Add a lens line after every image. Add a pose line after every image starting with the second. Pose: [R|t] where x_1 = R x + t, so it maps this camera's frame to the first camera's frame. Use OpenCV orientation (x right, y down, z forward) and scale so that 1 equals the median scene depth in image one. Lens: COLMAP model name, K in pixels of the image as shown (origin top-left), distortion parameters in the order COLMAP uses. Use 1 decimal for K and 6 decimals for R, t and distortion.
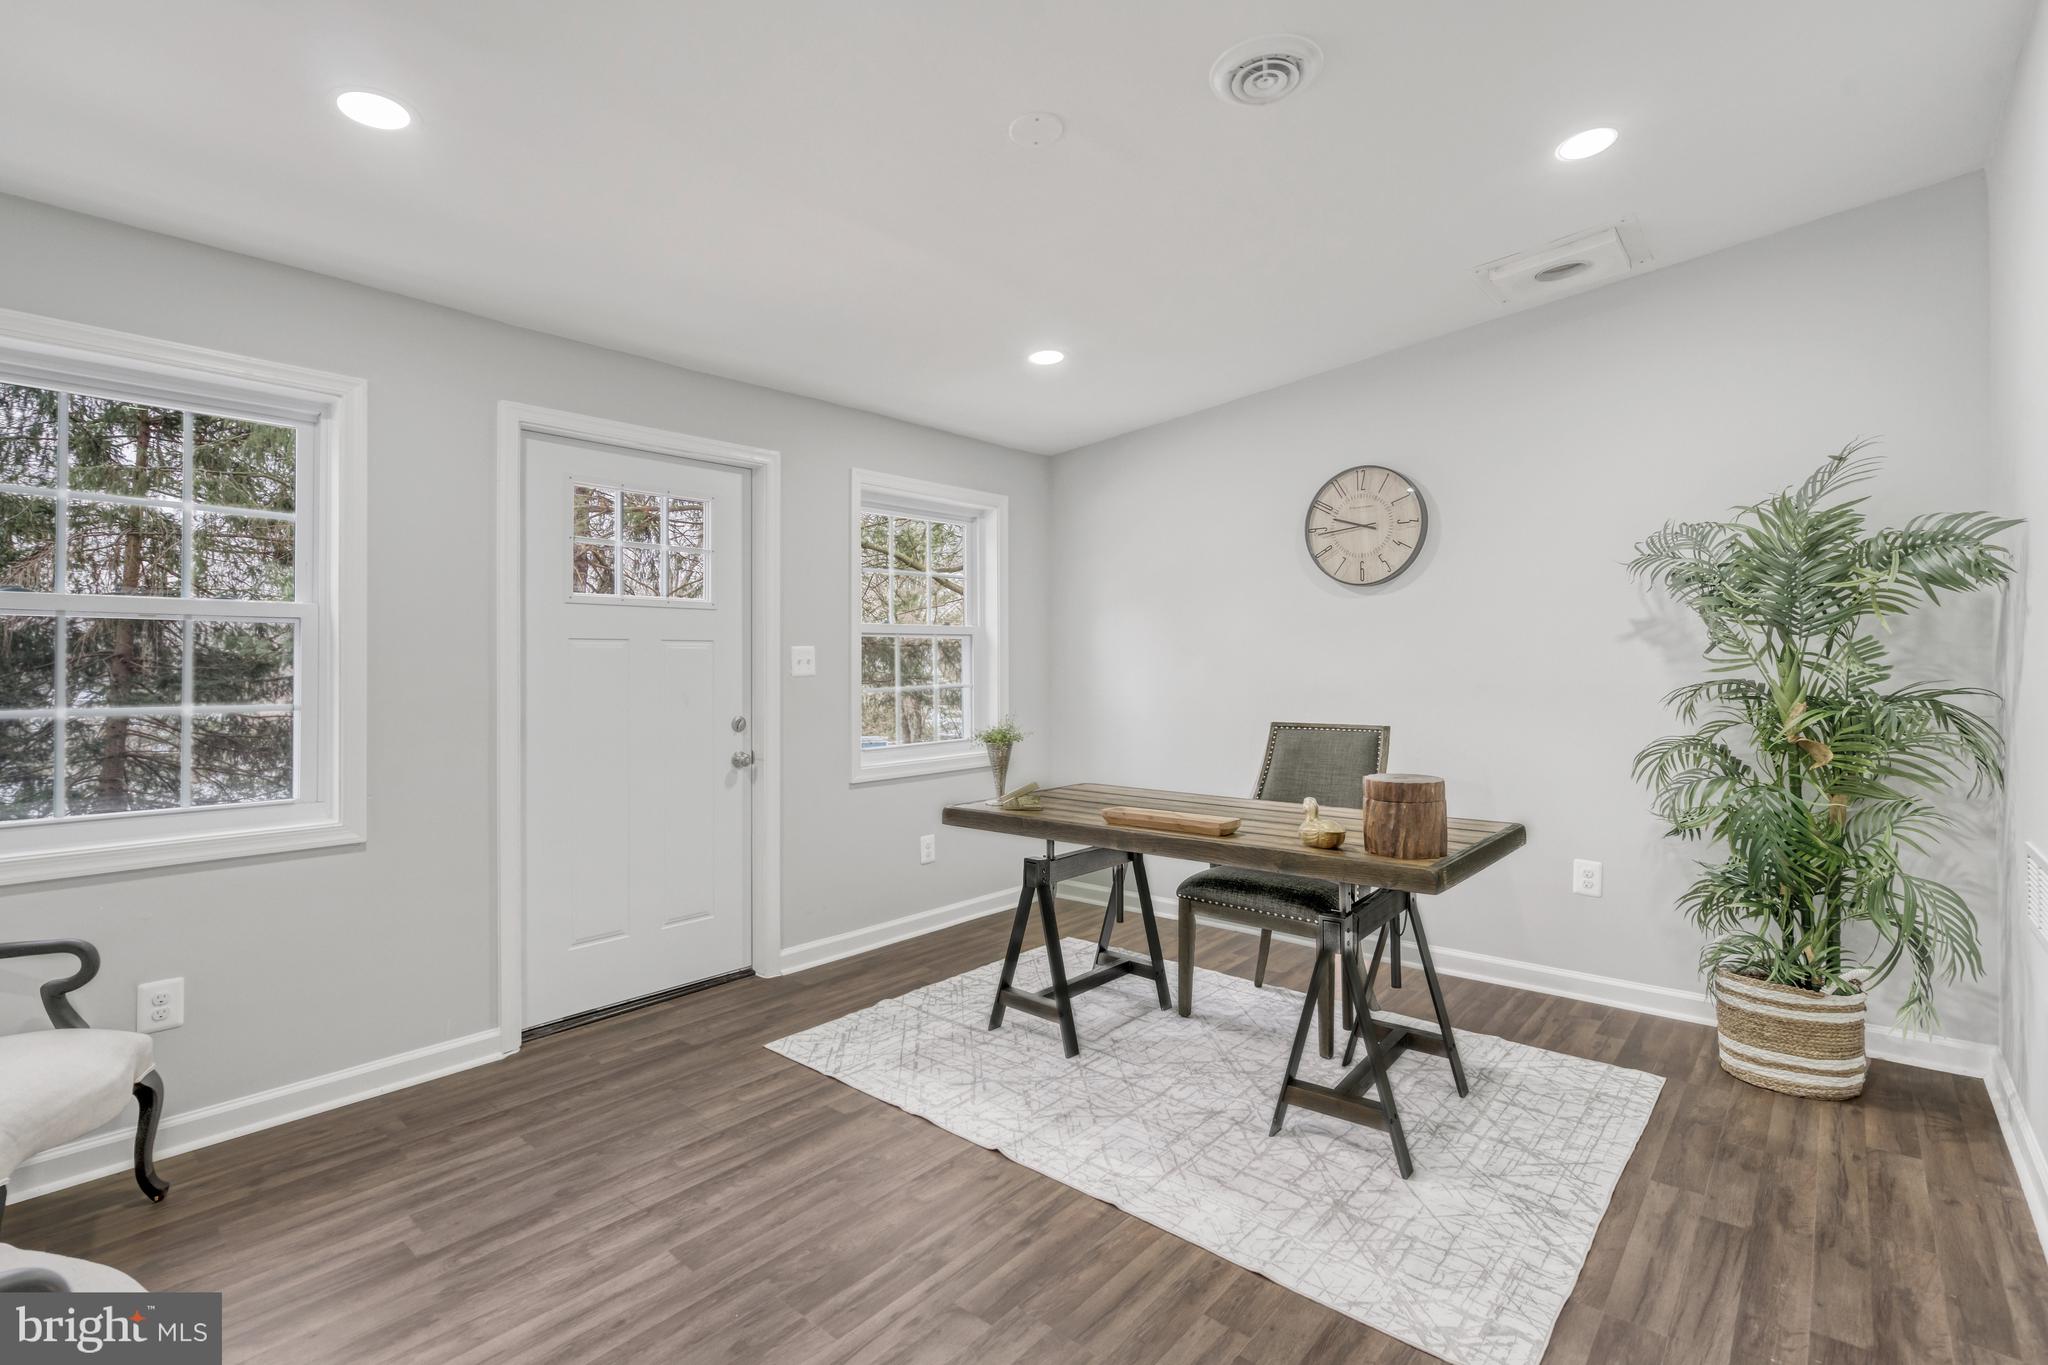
lens RADIAL K [[955.9, 0, 1024.0], [0, 955.9, 682.5], [0, 0, 1]] dist [-0.001016, 0.000423]
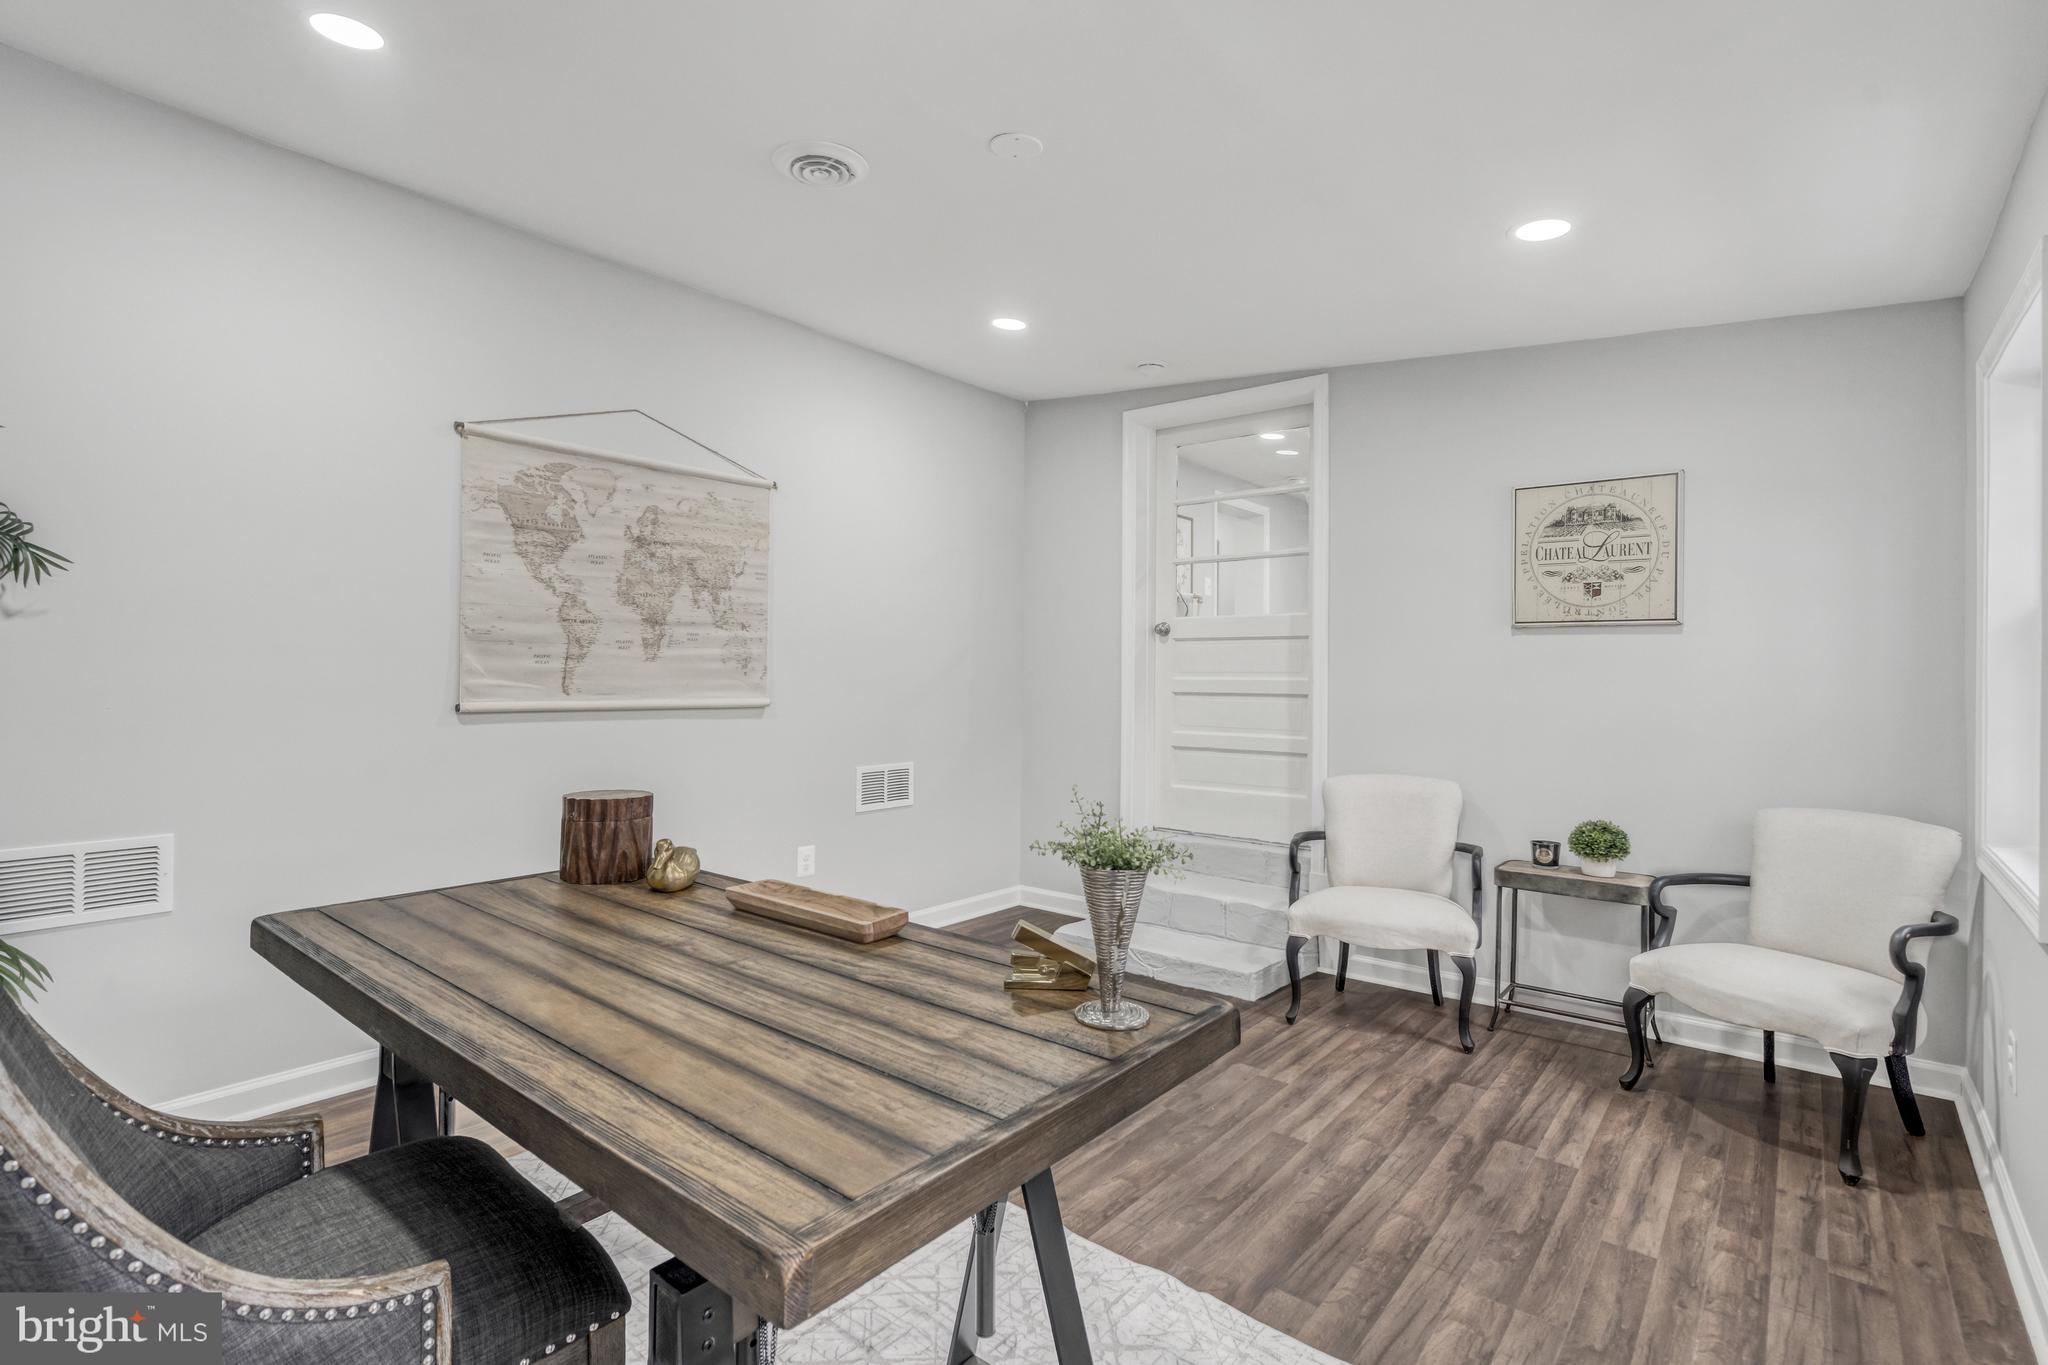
lens RADIAL K [[955.9, 0, 1024.0], [0, 955.9, 682.5], [0, 0, 1]] dist [-0.001016, 0.000423]
pose [[-0.999738, -0.002813, -0.022730, 0.024194], [-0.003143, 0.999890, 0.014481, -0.019363], [0.022687, 0.014549, -0.999637, 1.955247]]
